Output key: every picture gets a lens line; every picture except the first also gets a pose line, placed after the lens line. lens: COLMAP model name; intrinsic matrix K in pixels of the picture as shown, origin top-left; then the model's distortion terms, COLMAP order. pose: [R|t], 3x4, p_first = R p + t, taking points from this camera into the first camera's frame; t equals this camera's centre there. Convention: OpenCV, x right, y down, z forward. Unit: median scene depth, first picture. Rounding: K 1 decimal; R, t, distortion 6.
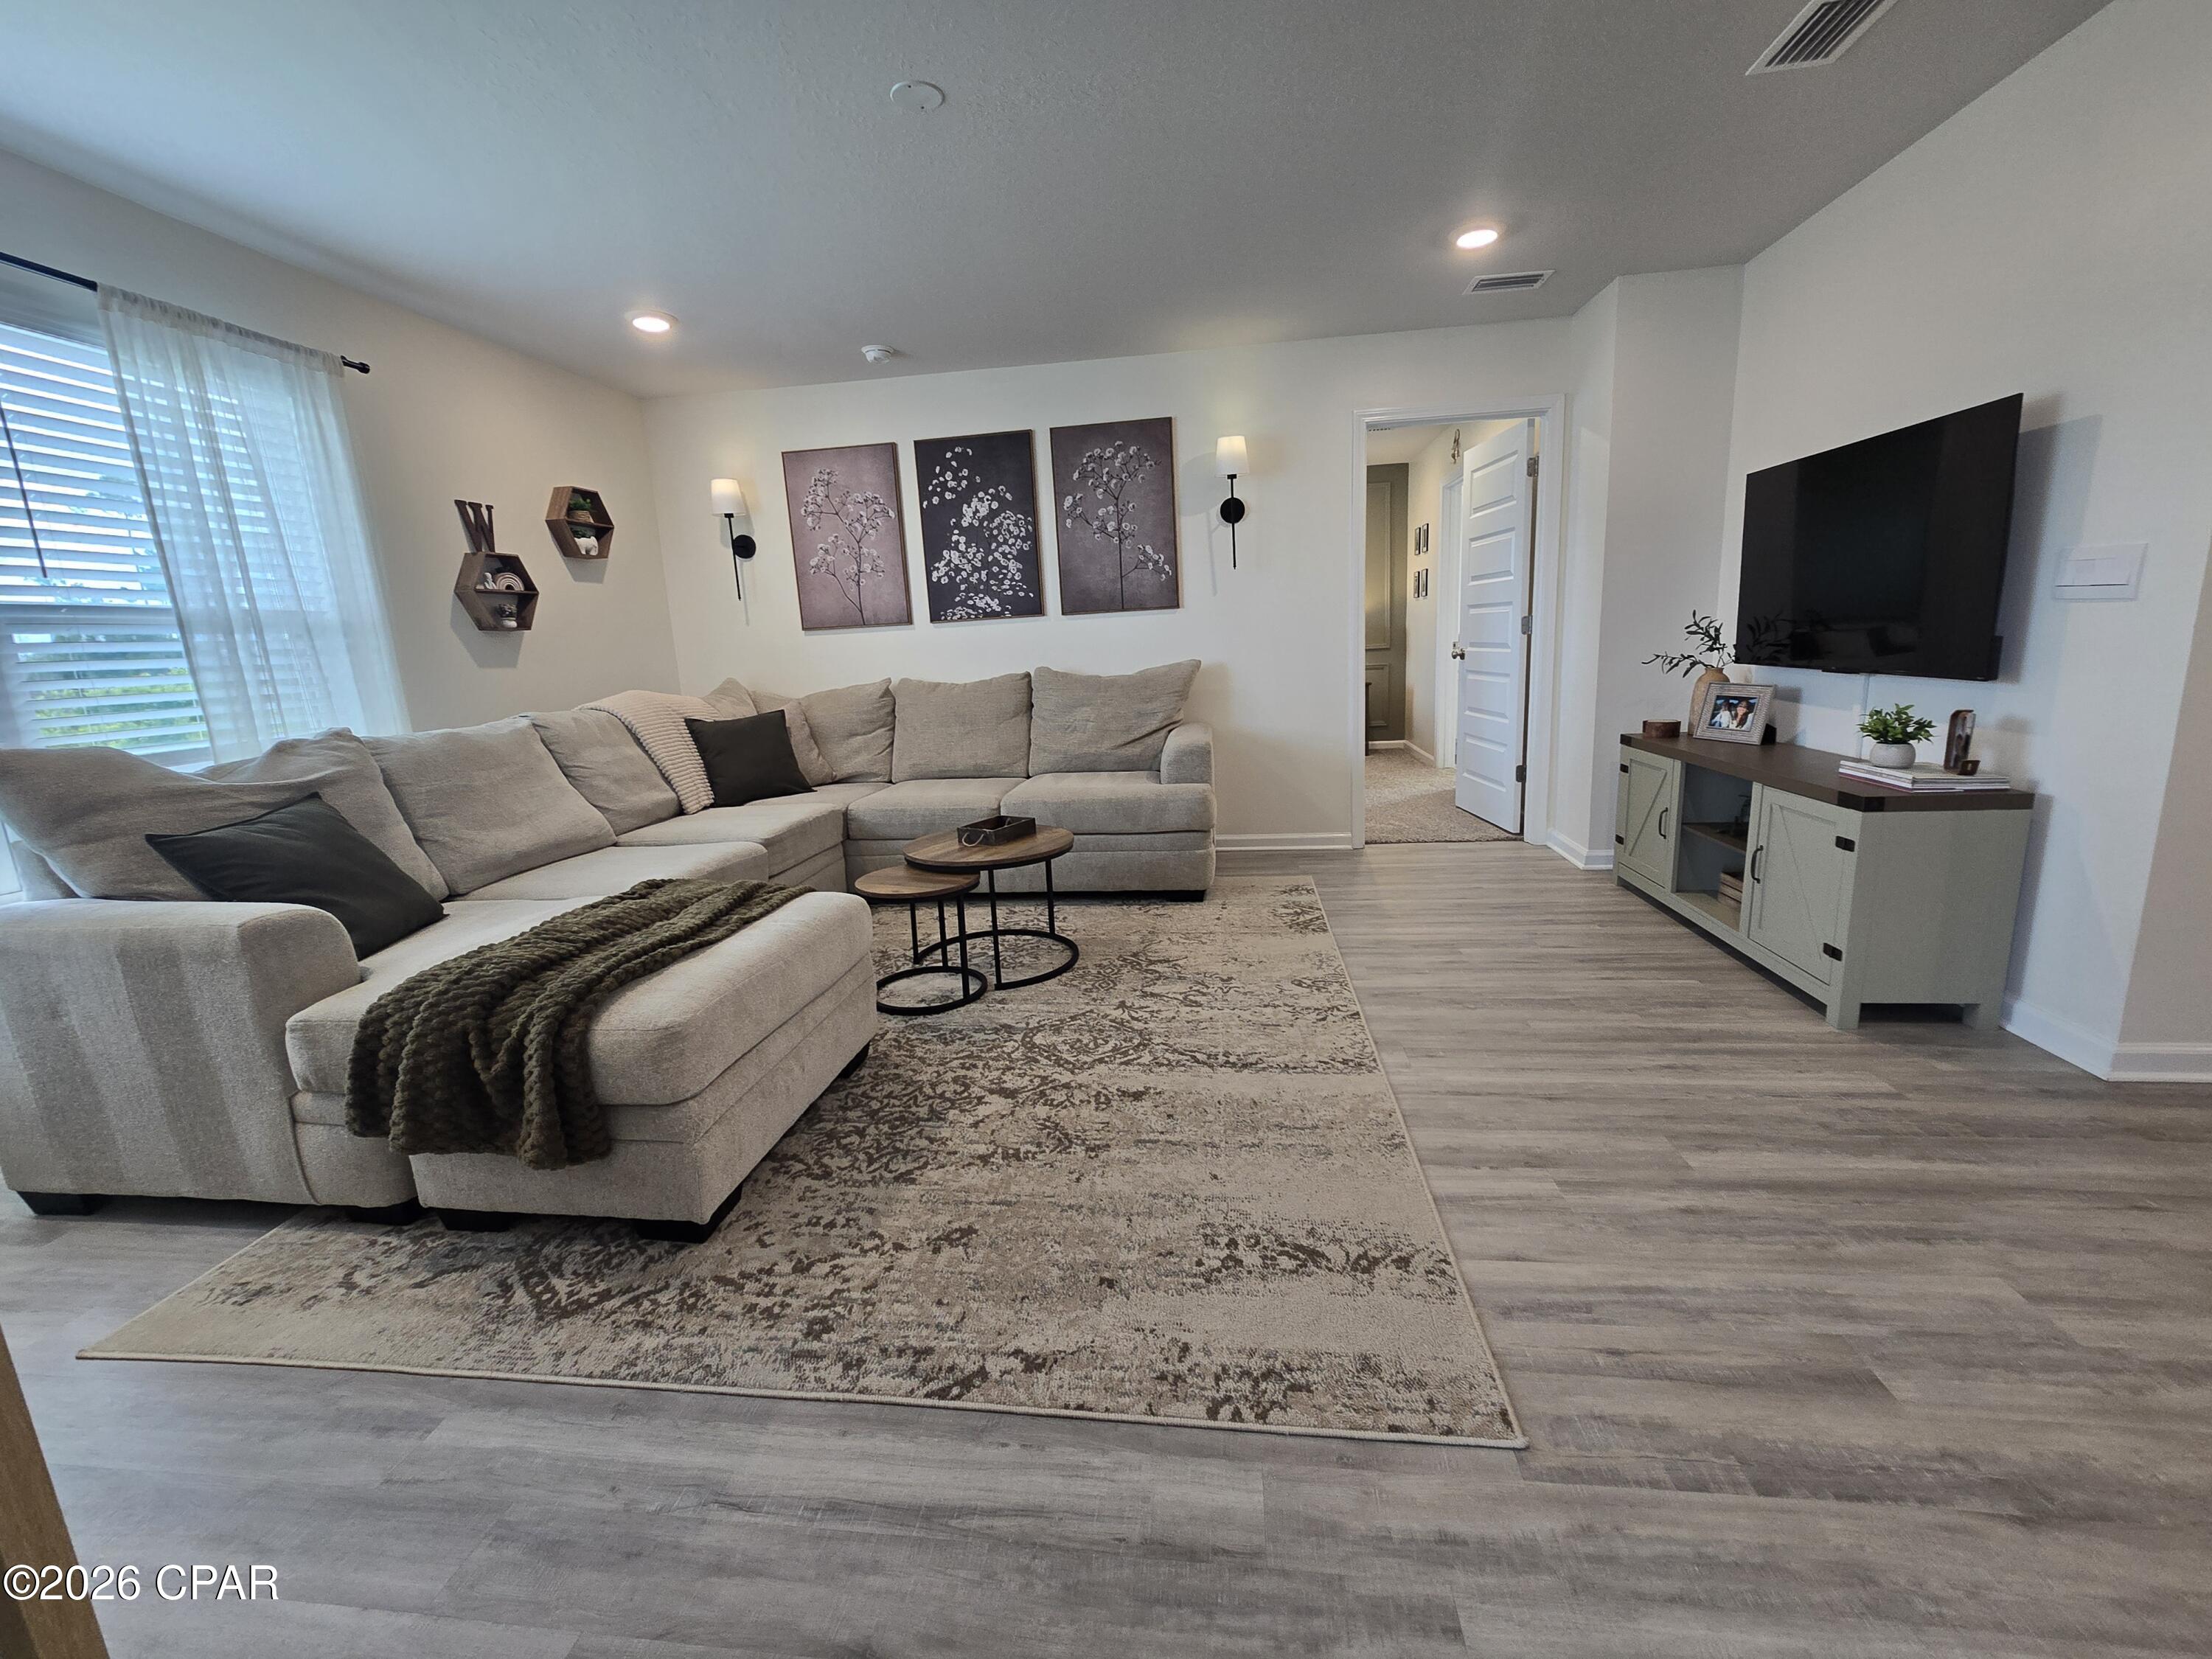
lens RADIAL K [[908.4, 0, 1106.7], [0, 908.4, 826.3], [0, 0, 1]] dist [-0.002944, -0.000292]
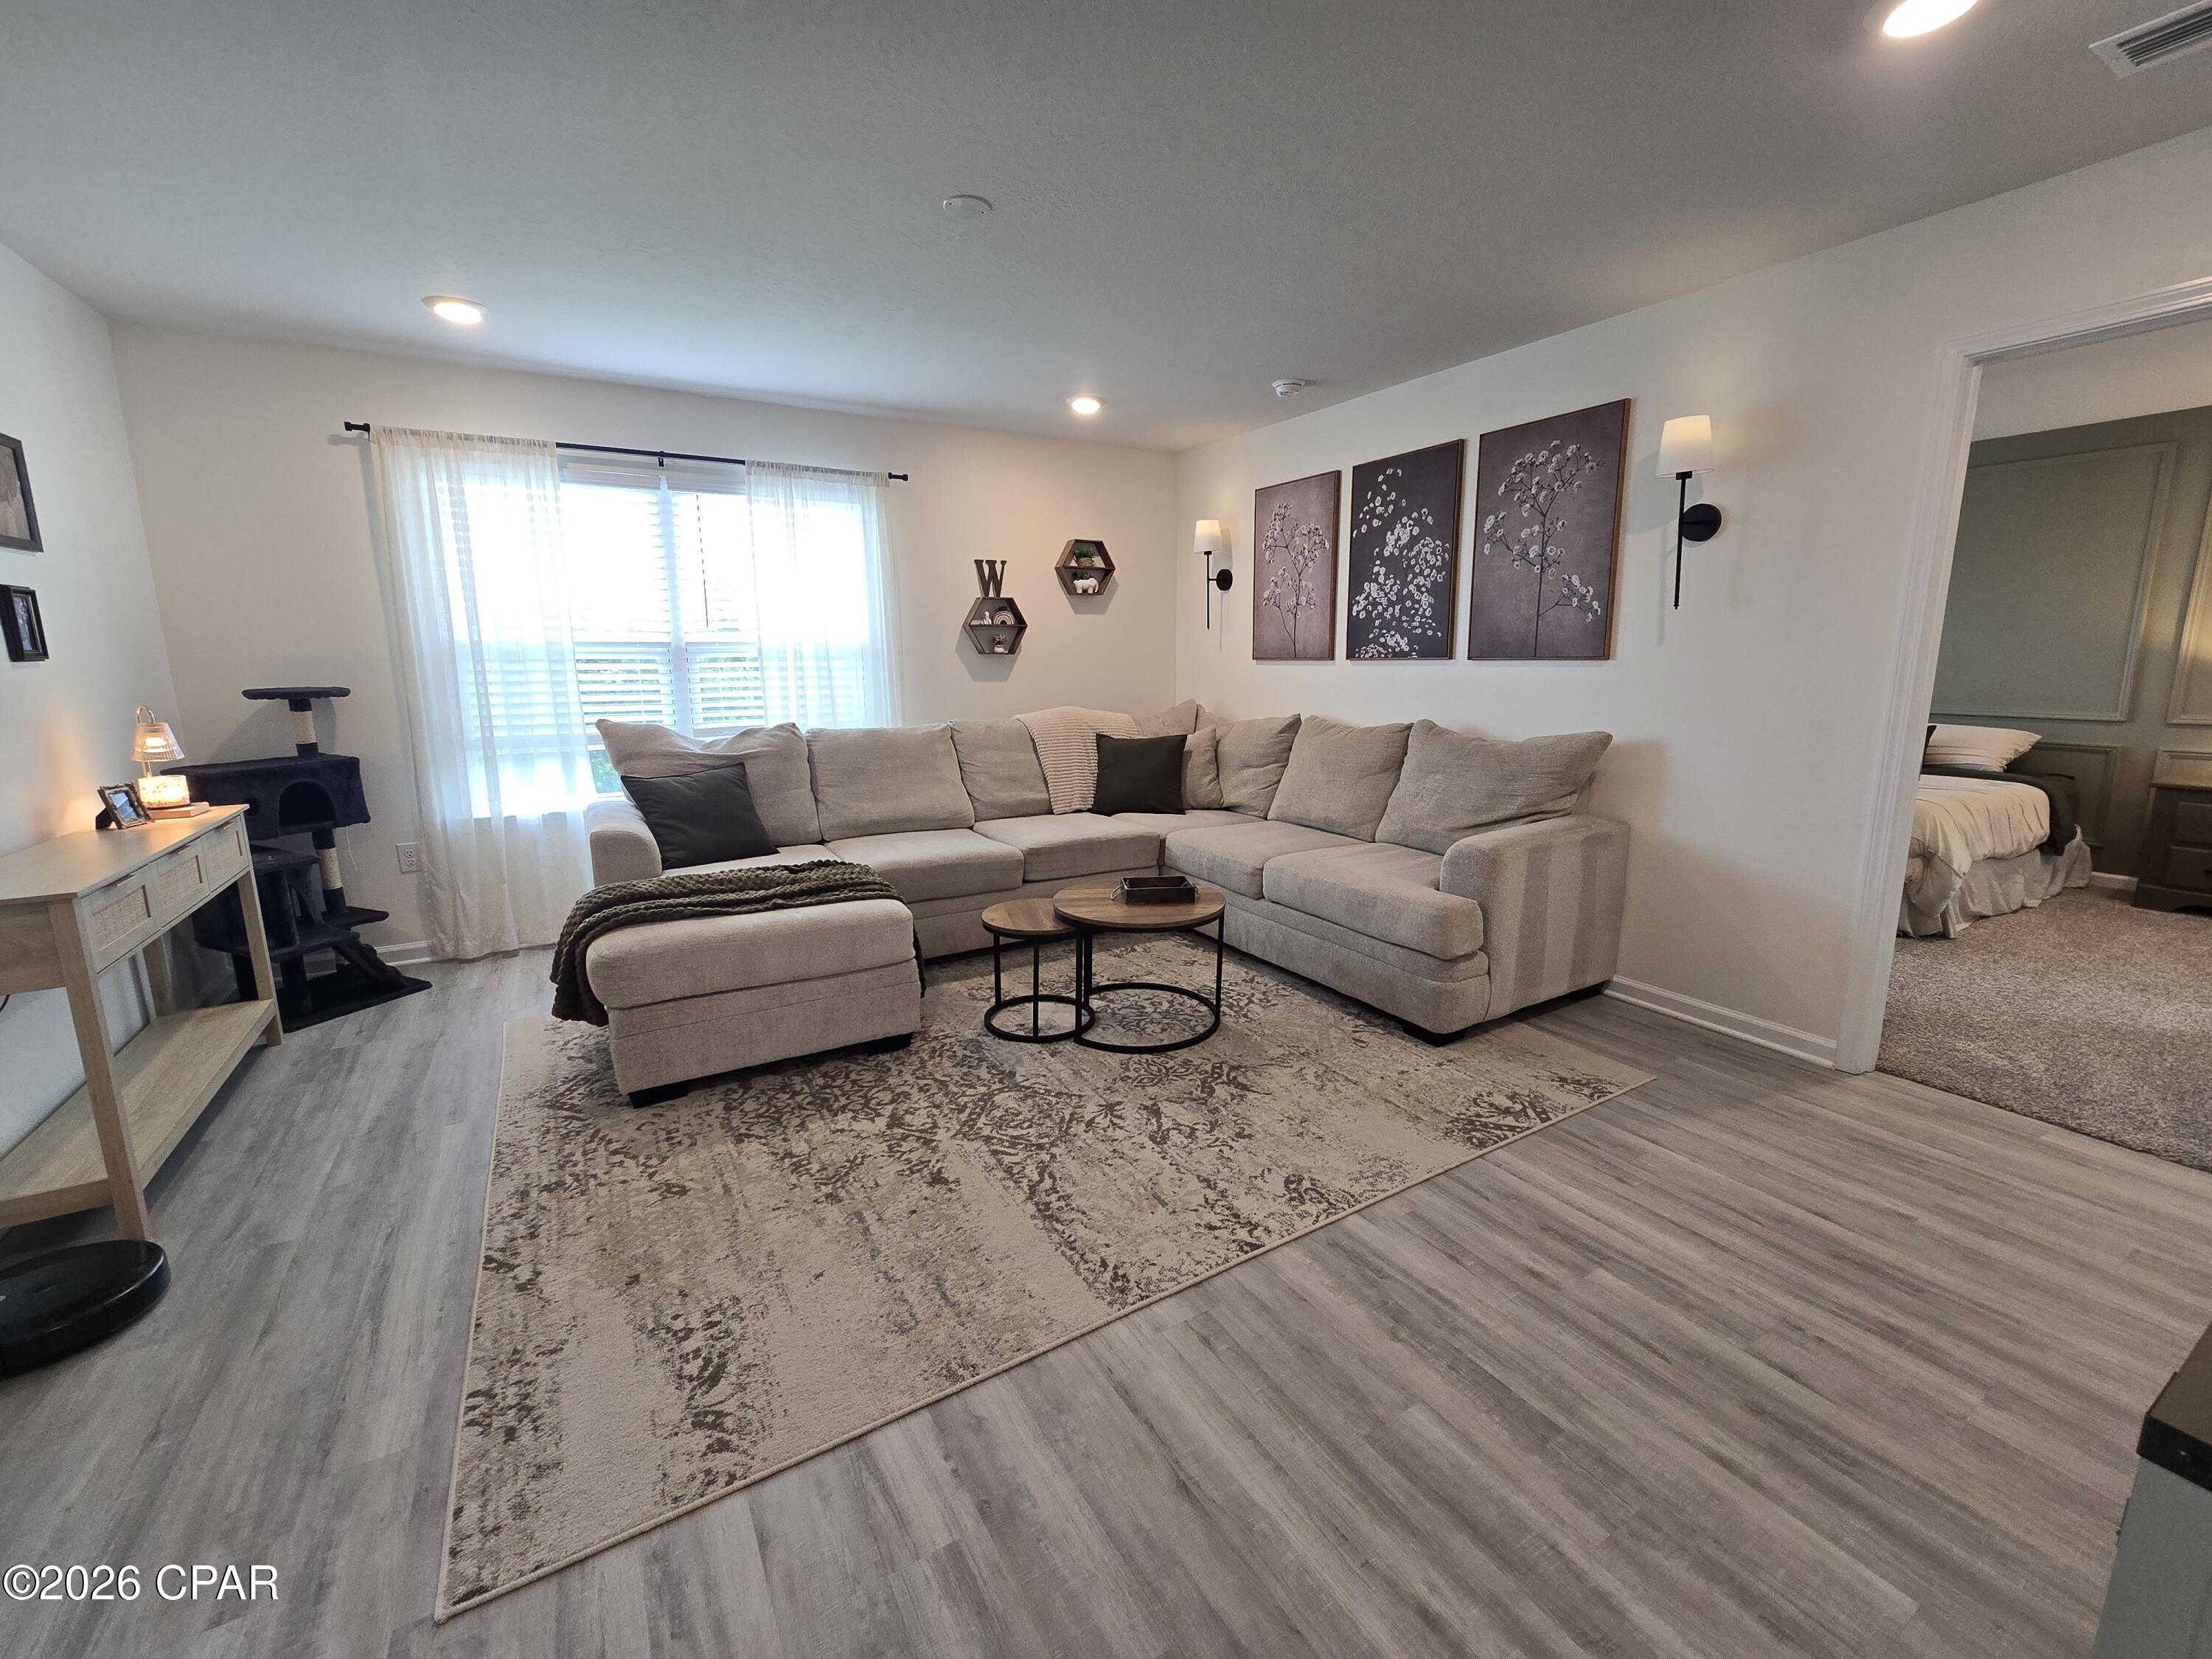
lens RADIAL K [[902.3, 0, 1106.0], [0, 902.3, 829.5], [0, 0, 1]] dist [-0.004227, -0.000429]
pose [[0.620715, 0.196500, -0.759013, 0.475317], [-0.185558, 0.977399, 0.101290, -0.123165], [0.761762, 0.077969, 0.643148, 0.277232]]
